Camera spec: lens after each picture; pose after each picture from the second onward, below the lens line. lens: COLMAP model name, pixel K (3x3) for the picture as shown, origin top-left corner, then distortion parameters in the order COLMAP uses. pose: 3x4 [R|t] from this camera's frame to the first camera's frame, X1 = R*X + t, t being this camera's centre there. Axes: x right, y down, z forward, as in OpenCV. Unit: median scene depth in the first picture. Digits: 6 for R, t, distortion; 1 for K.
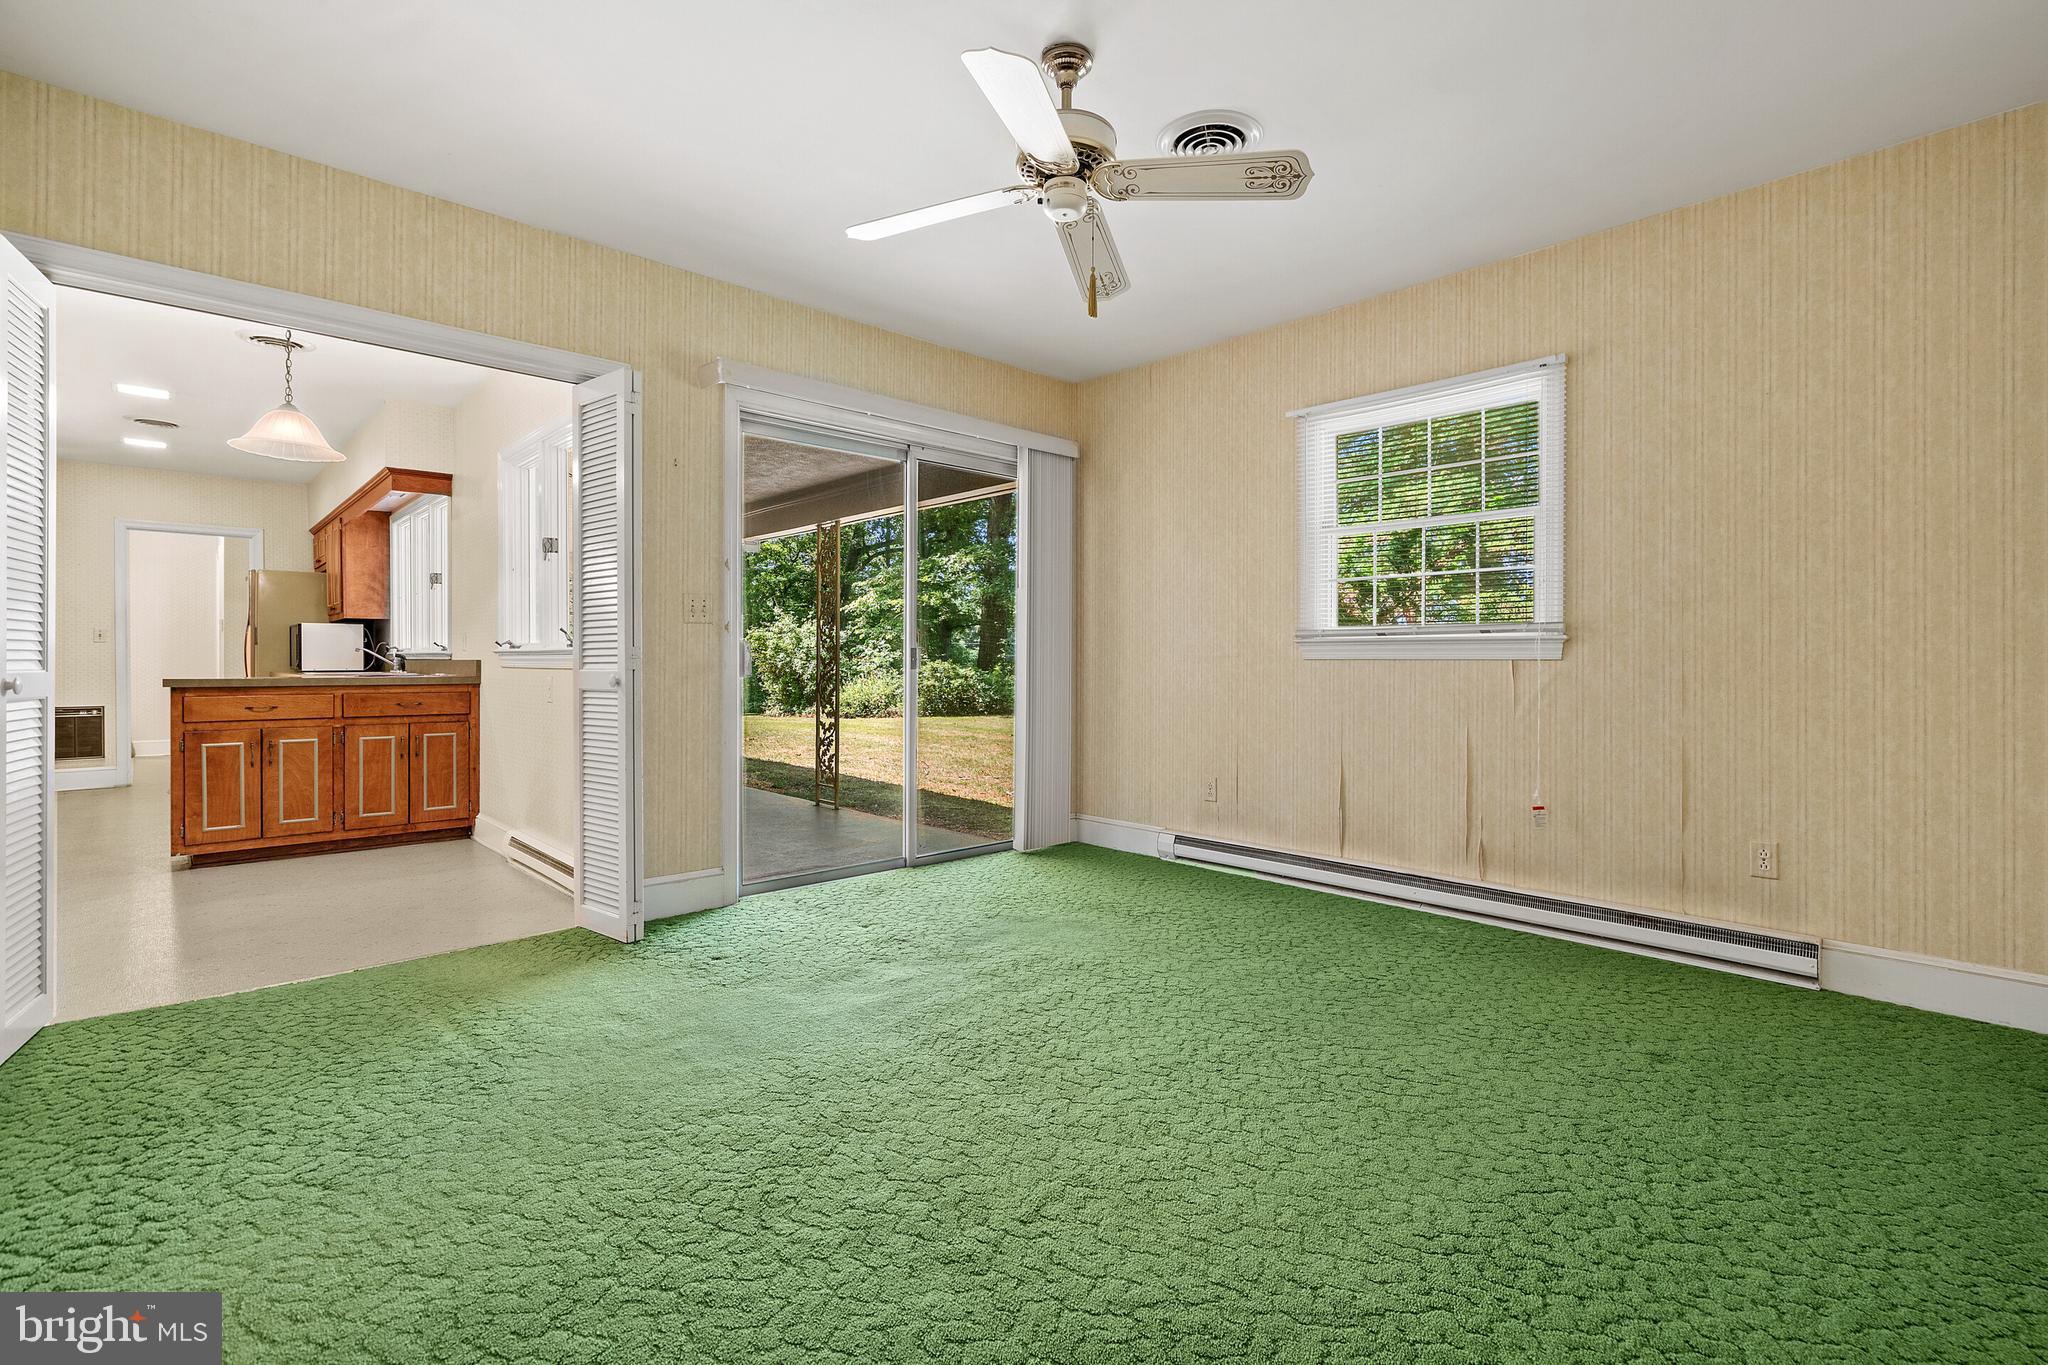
lens RADIAL K [[928.0, 0, 1028.4], [0, 928.0, 668.5], [0, 0, 1]] dist [0.002025, 0.000100]
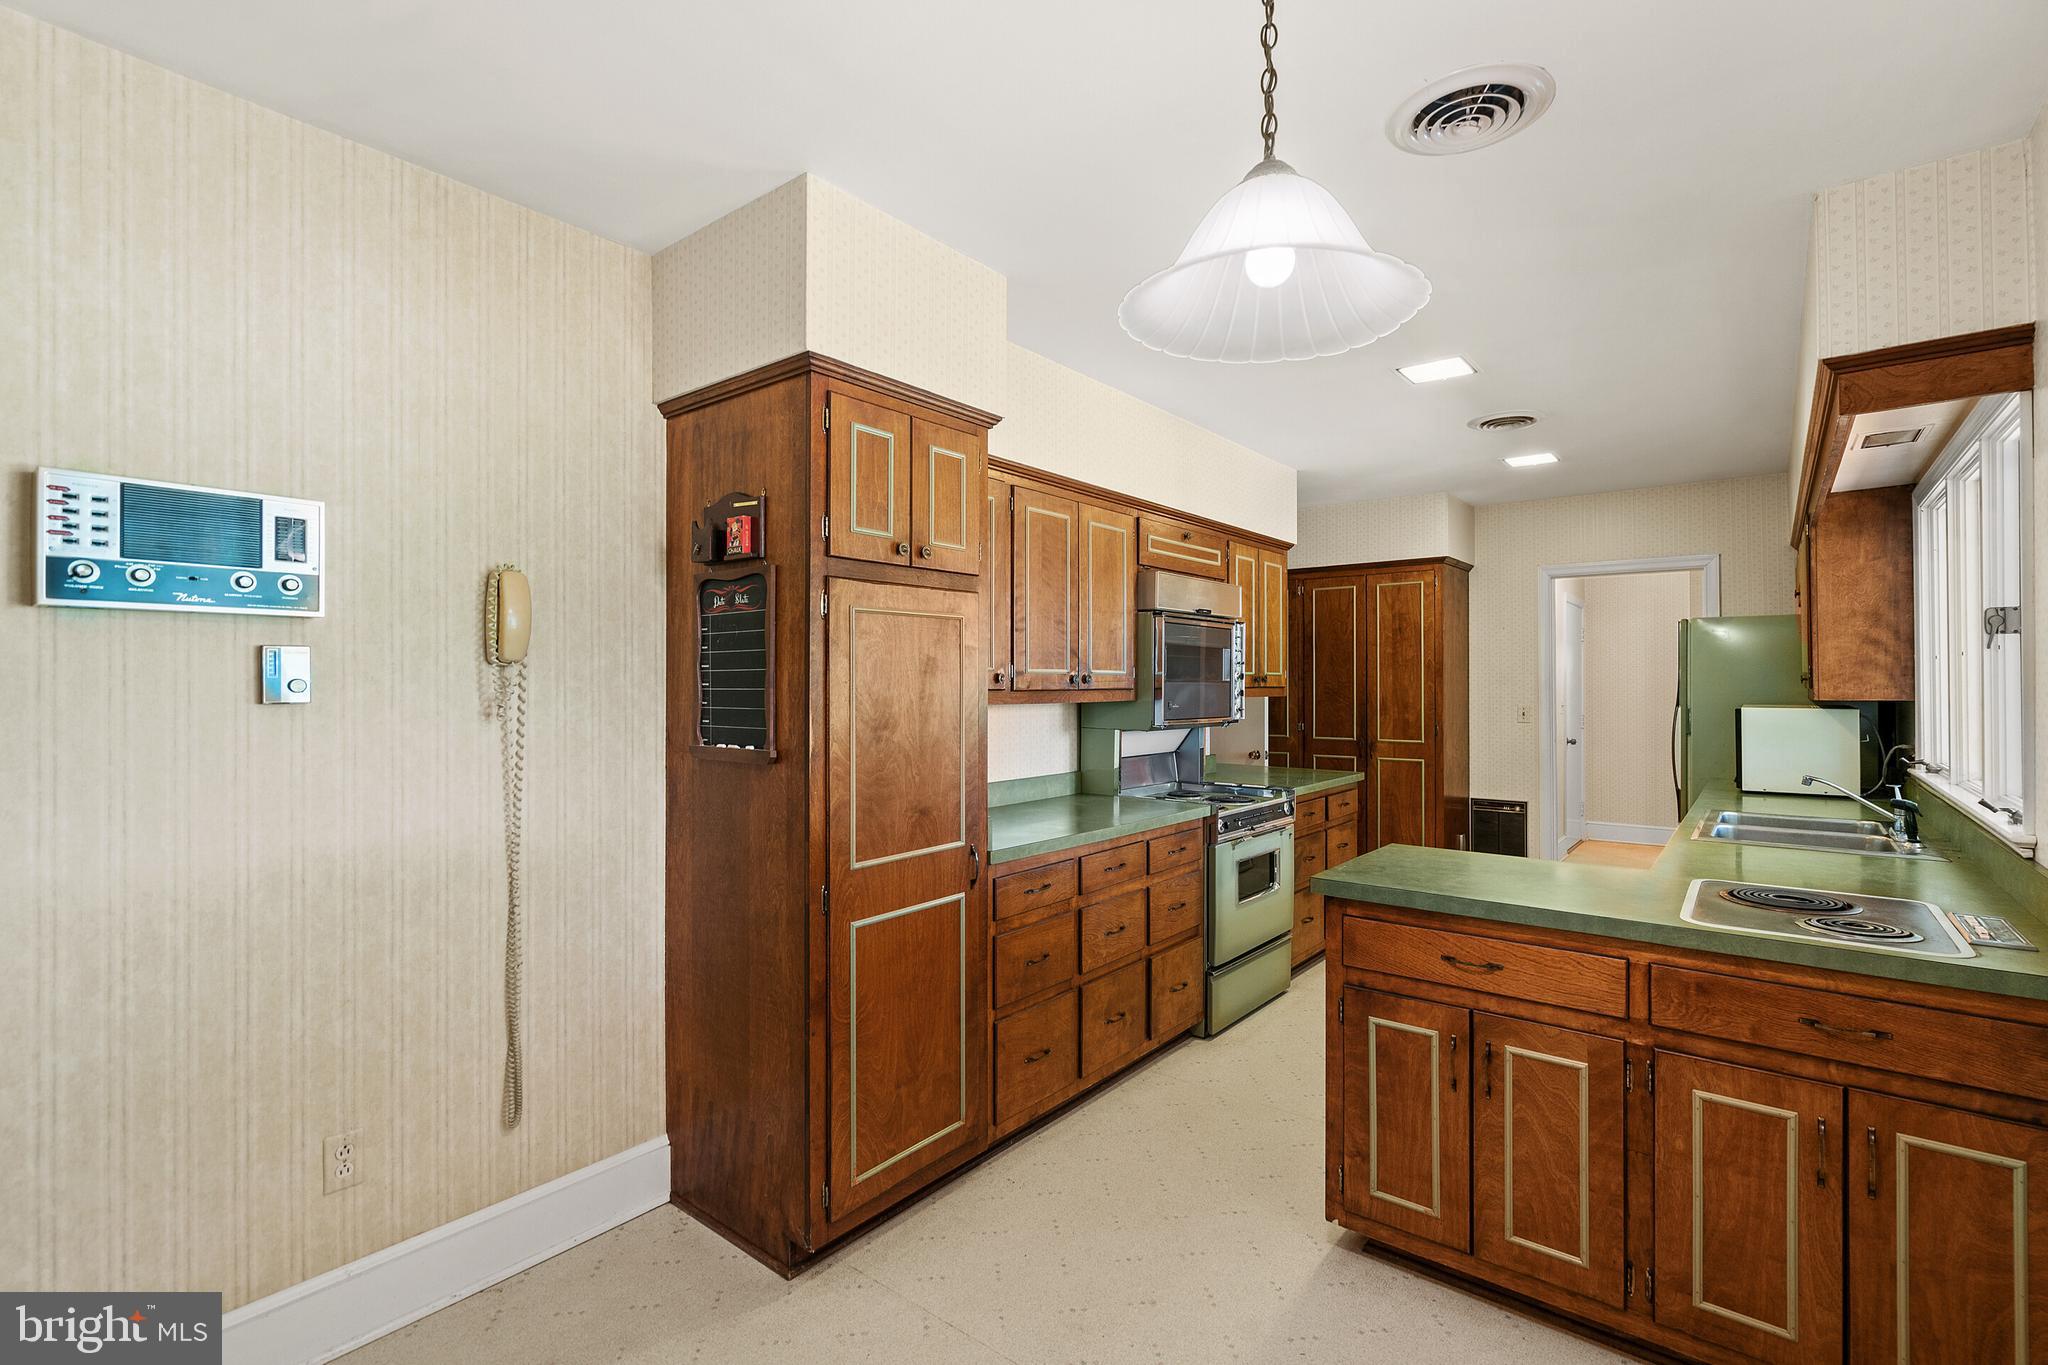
lens RADIAL K [[928.0, 0, 1011.8], [0, 928.0, 678.9], [0, 0, 1]] dist [0.002025, 0.000100]
pose [[0.136450, -0.007581, -0.990618, -0.397695], [-0.009250, 0.999917, -0.008926, -0.085627], [0.990604, 0.010381, 0.136368, 0.694418]]
